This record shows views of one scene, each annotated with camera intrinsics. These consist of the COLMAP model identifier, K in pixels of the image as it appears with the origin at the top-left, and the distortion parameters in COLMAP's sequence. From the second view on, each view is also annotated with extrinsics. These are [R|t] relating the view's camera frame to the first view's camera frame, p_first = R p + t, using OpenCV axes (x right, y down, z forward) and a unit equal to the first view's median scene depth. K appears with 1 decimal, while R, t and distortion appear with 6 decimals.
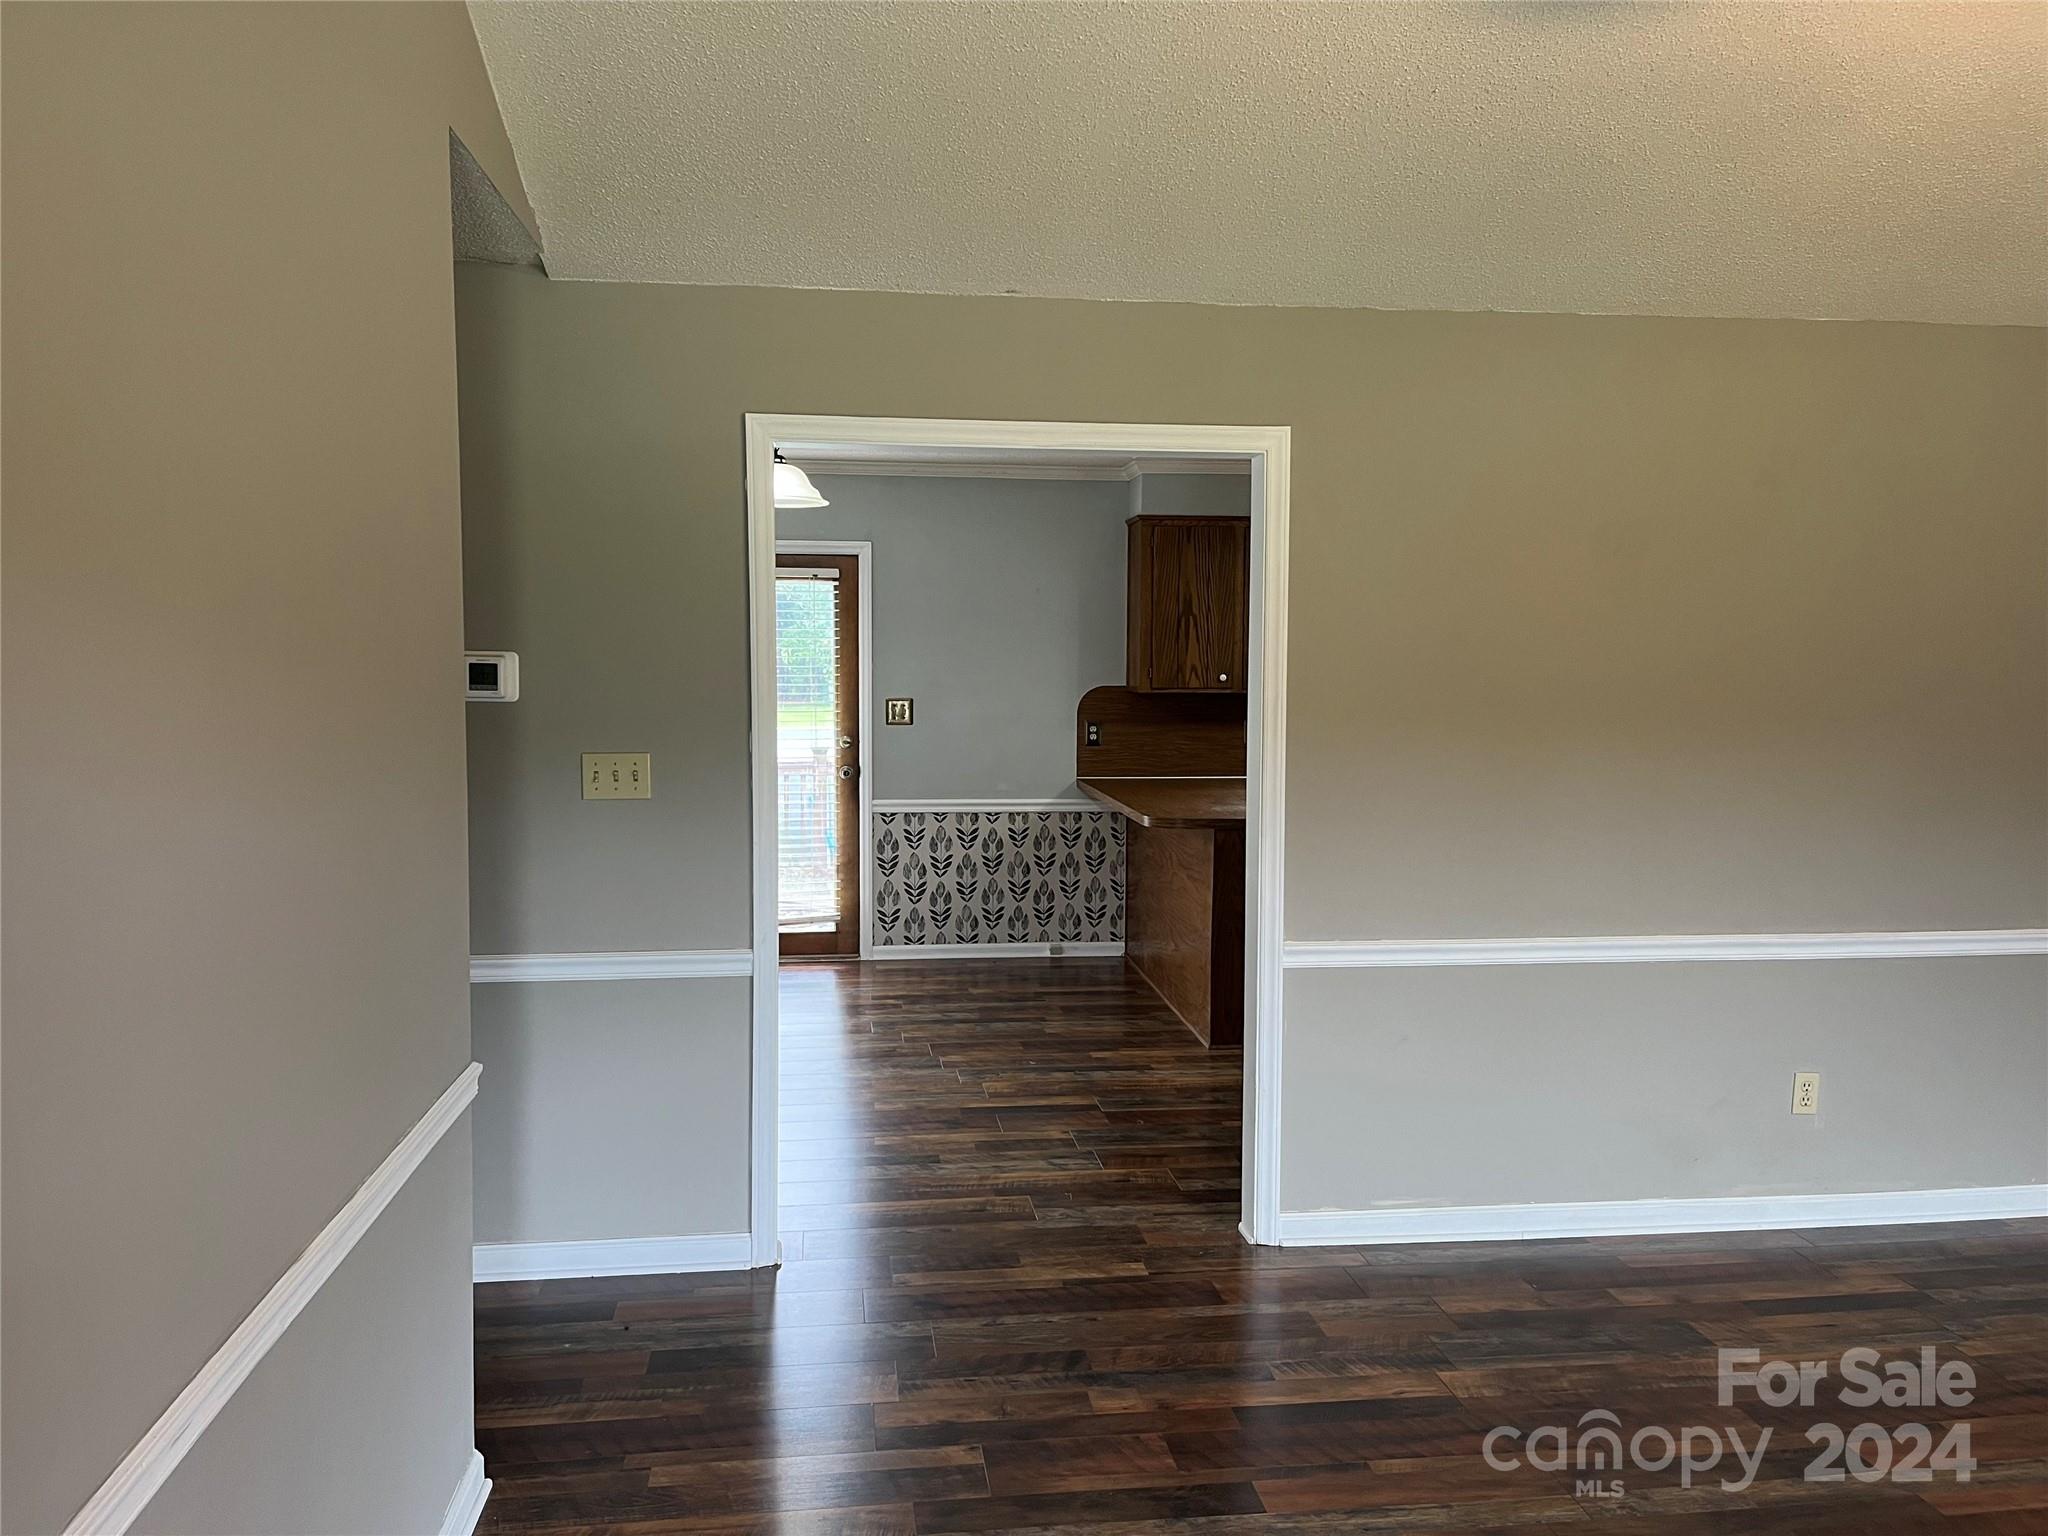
lens RADIAL K [[1506.7, 0, 1000.4], [0, 1506.7, 739.9], [0, 0, 1]] dist [0.059372, -0.055757]
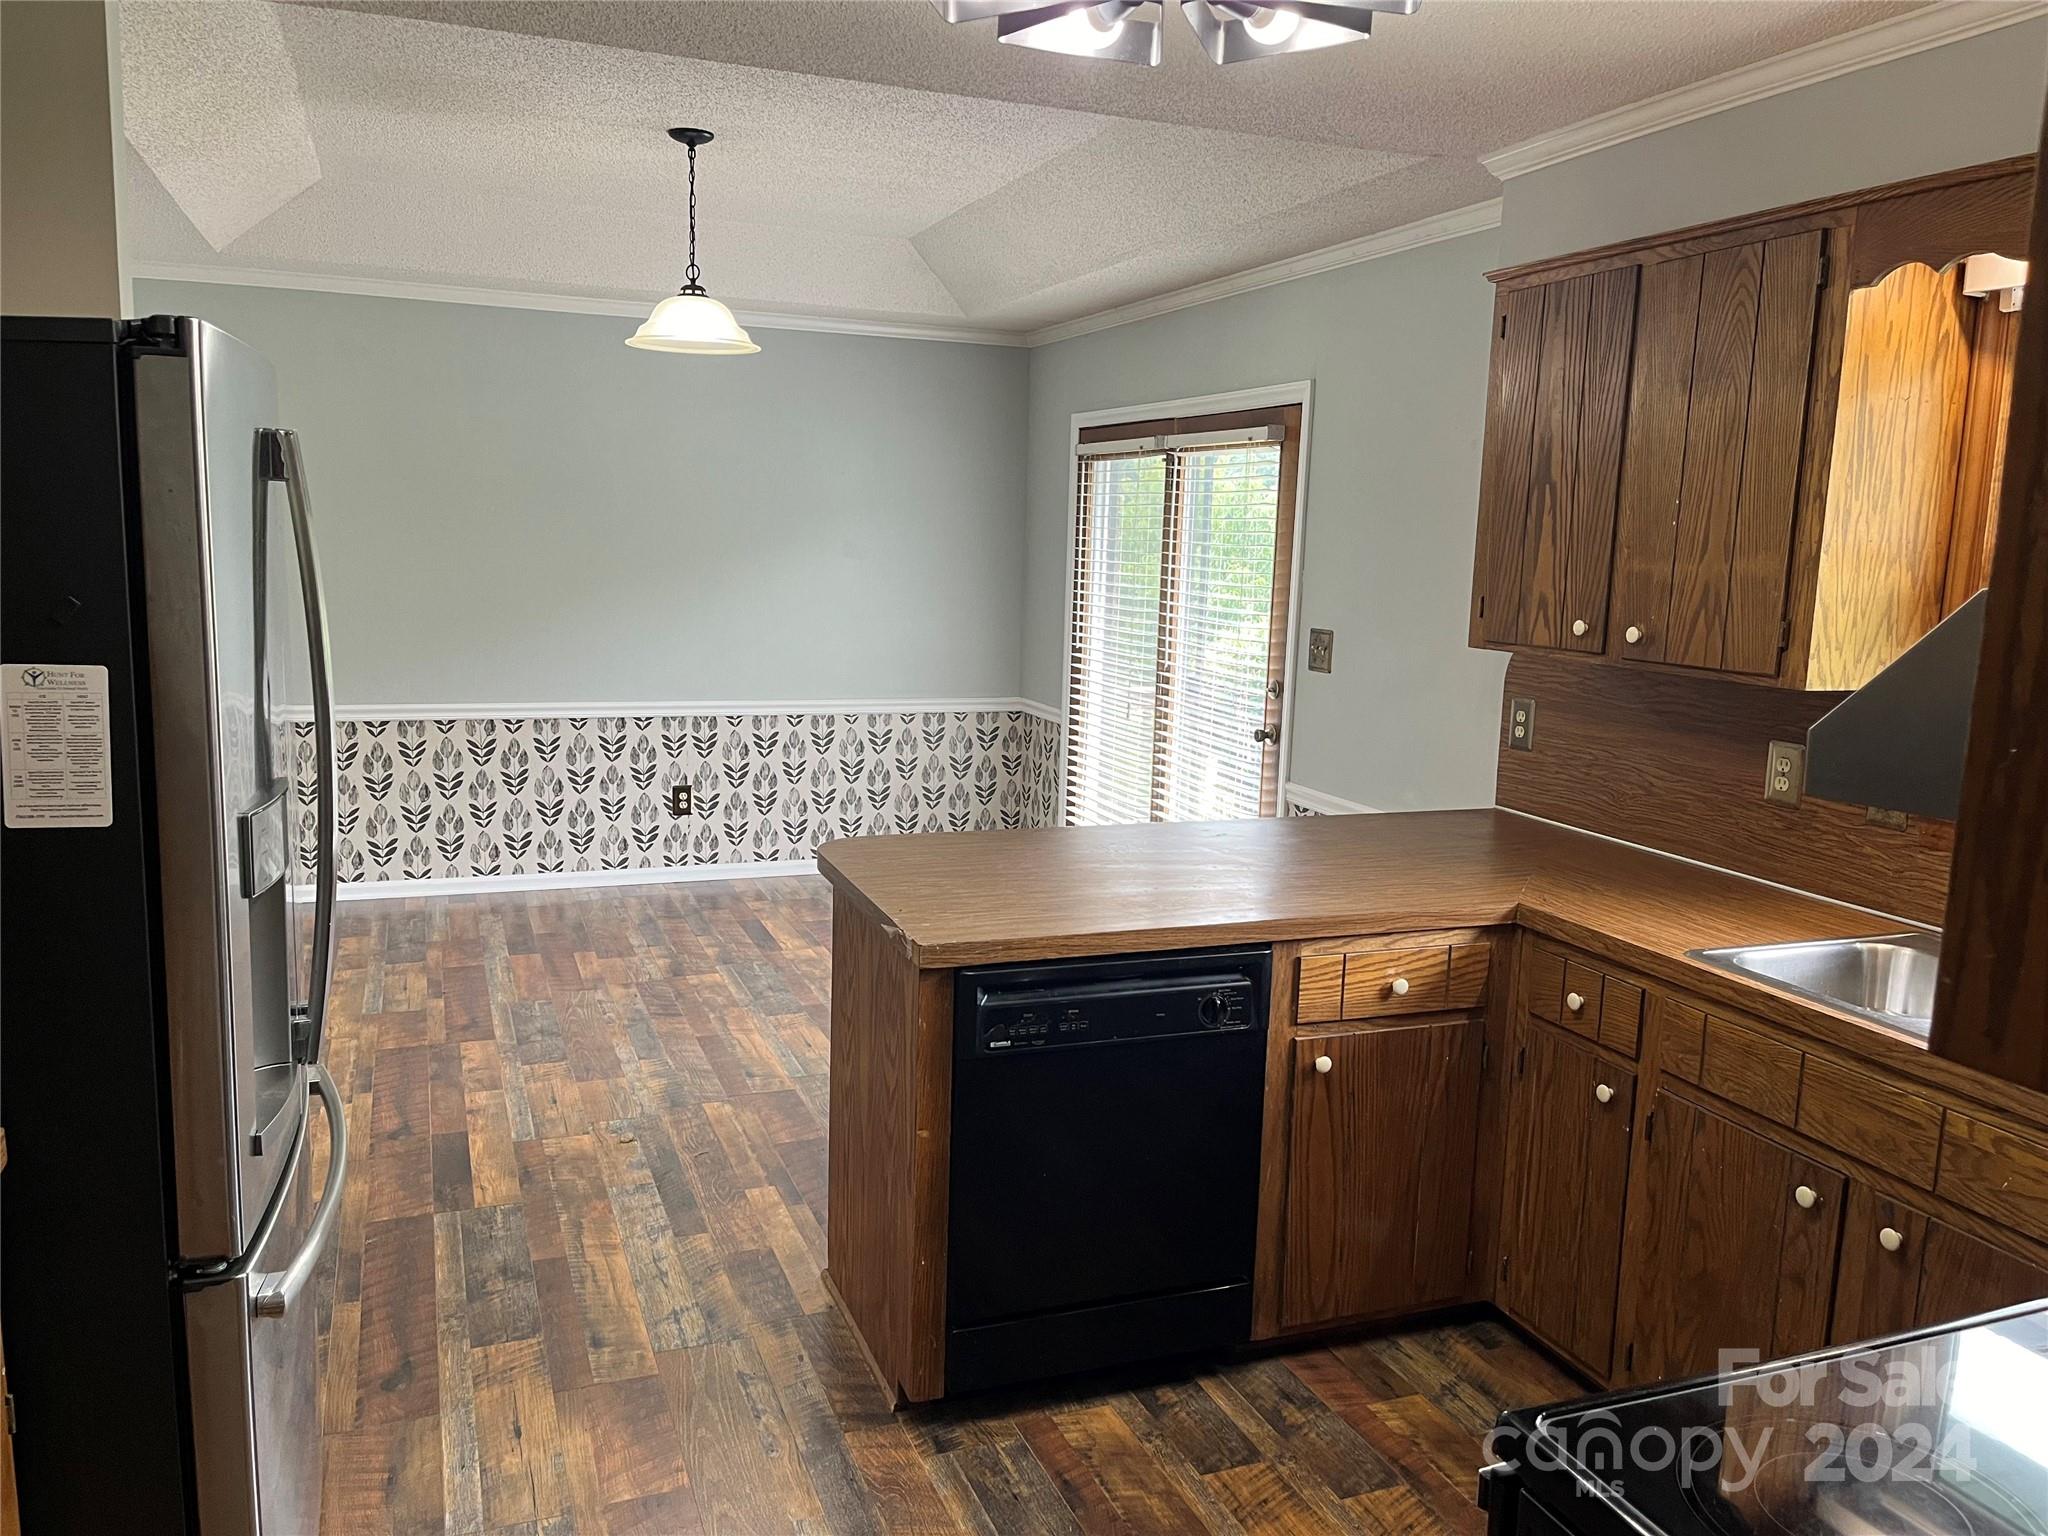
lens RADIAL K [[1506.7, 0, 1000.4], [0, 1506.7, 739.9], [0, 0, 1]] dist [0.059372, -0.055757]
pose [[0.262973, 0.139164, -0.954714, 0.500799], [-0.086630, 0.988951, 0.120293, -0.045418], [0.960906, 0.051073, 0.272123, 0.691675]]
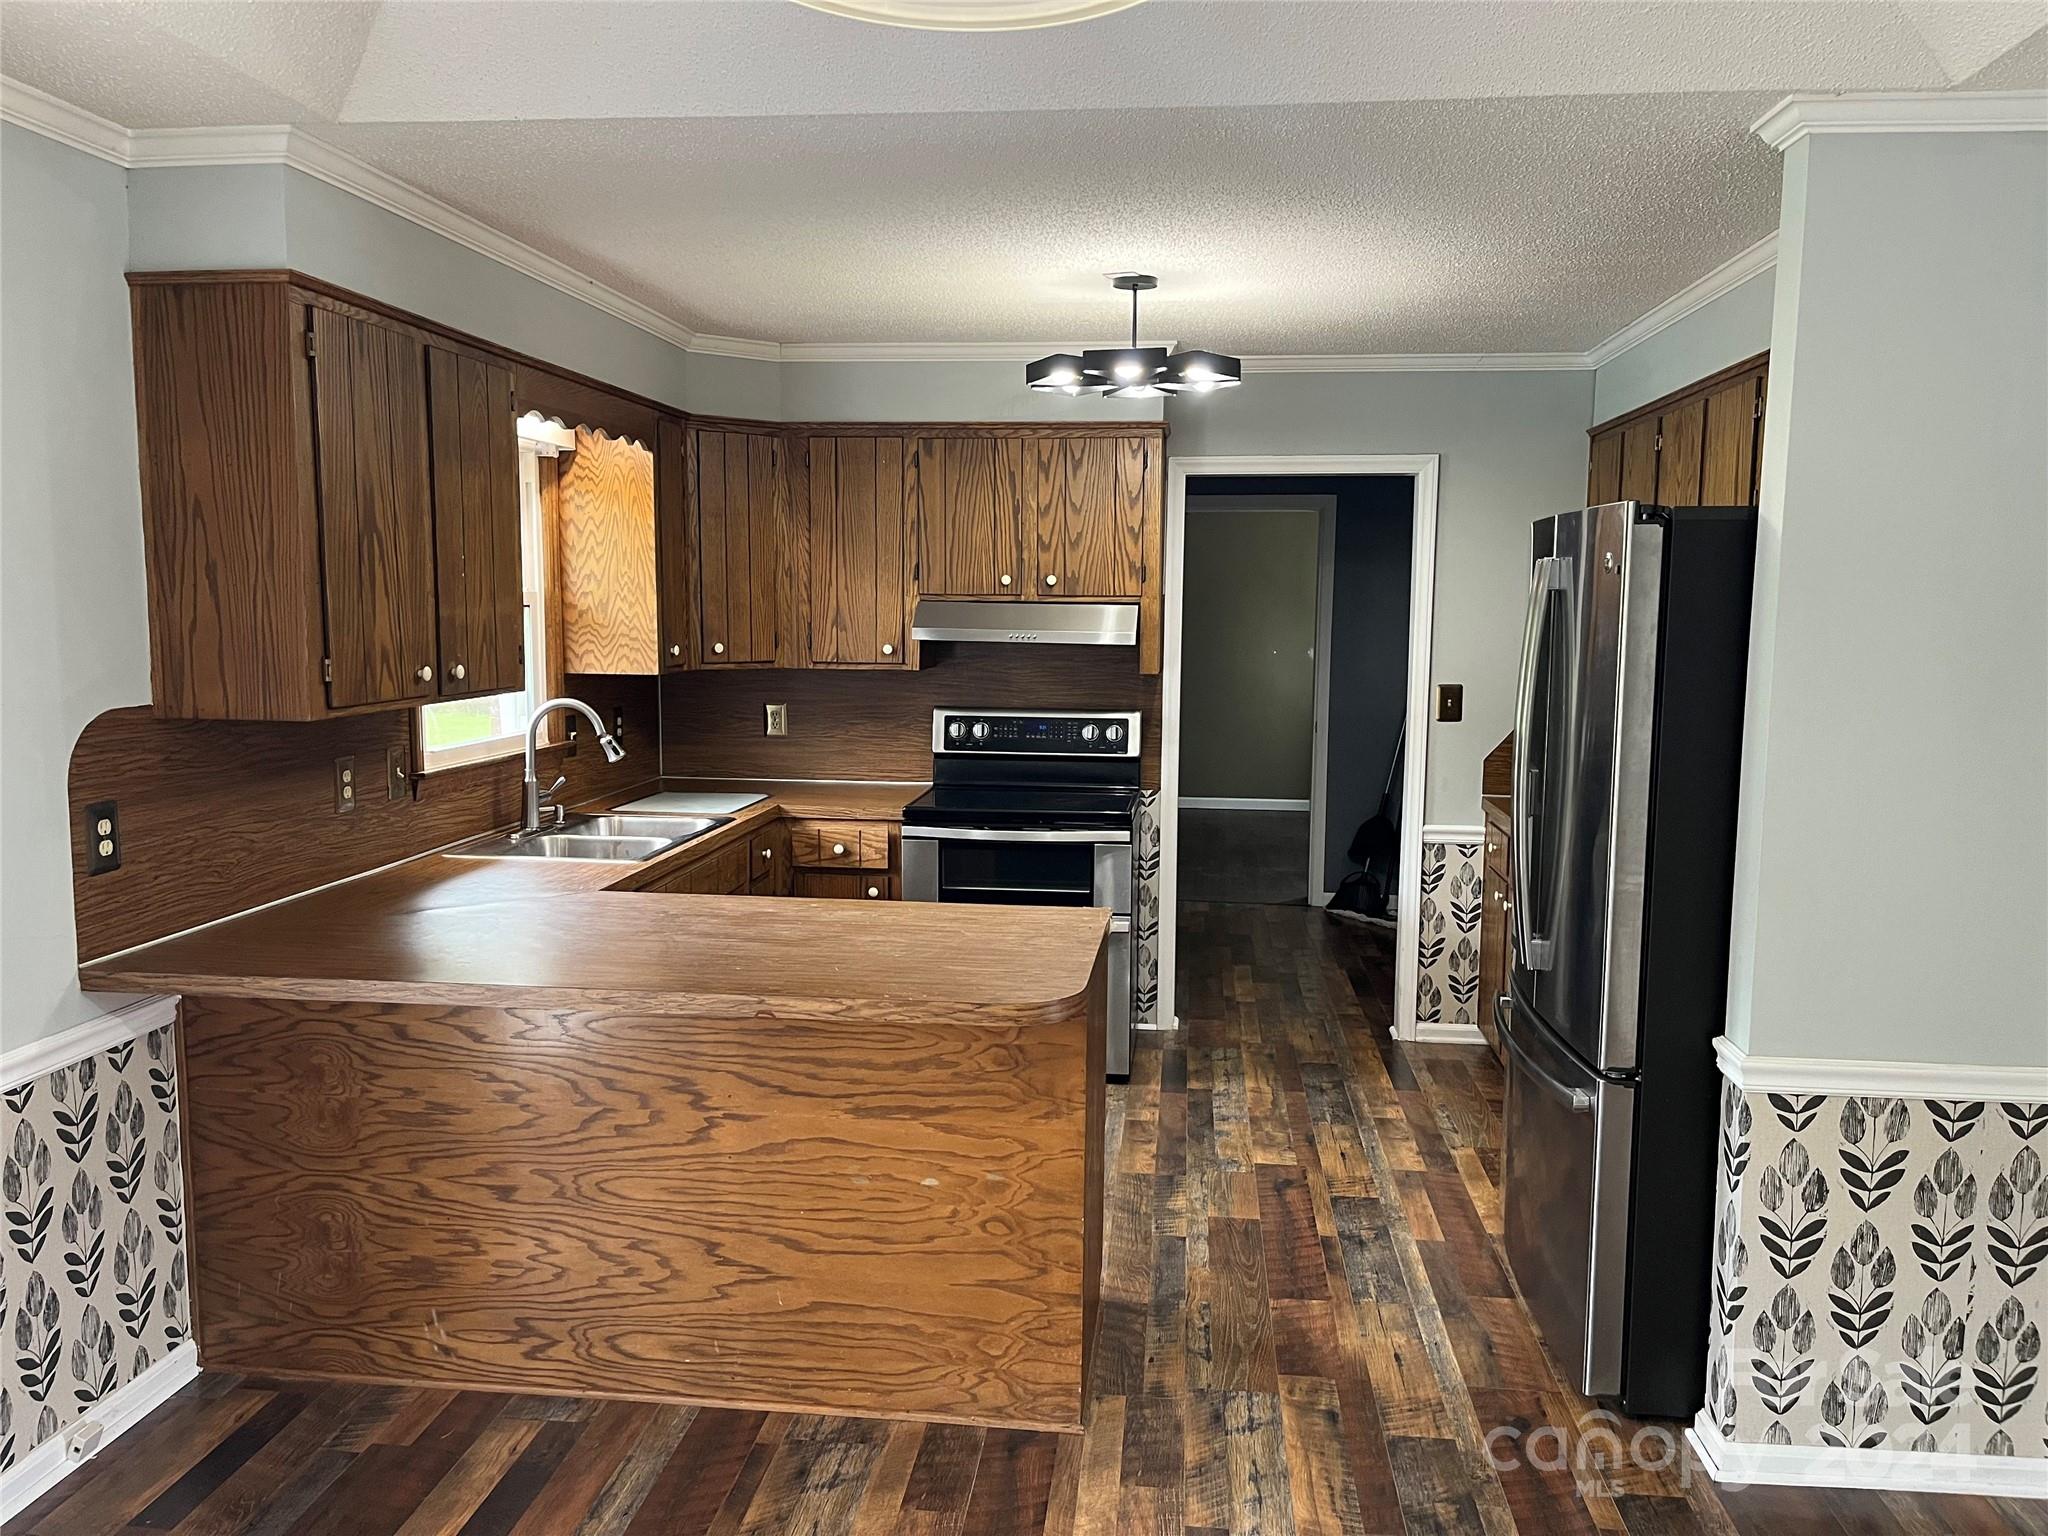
lens RADIAL K [[1559.6, 0, 1083.9], [0, 1559.6, 771.6], [0, 0, 1]] dist [0.000732, -0.041970]
pose [[0.165053, -0.112748, 0.979819, -0.269331], [0.054044, 0.992986, 0.105159, -0.047717], [-0.984803, 0.035597, 0.169989, 0.695144]]
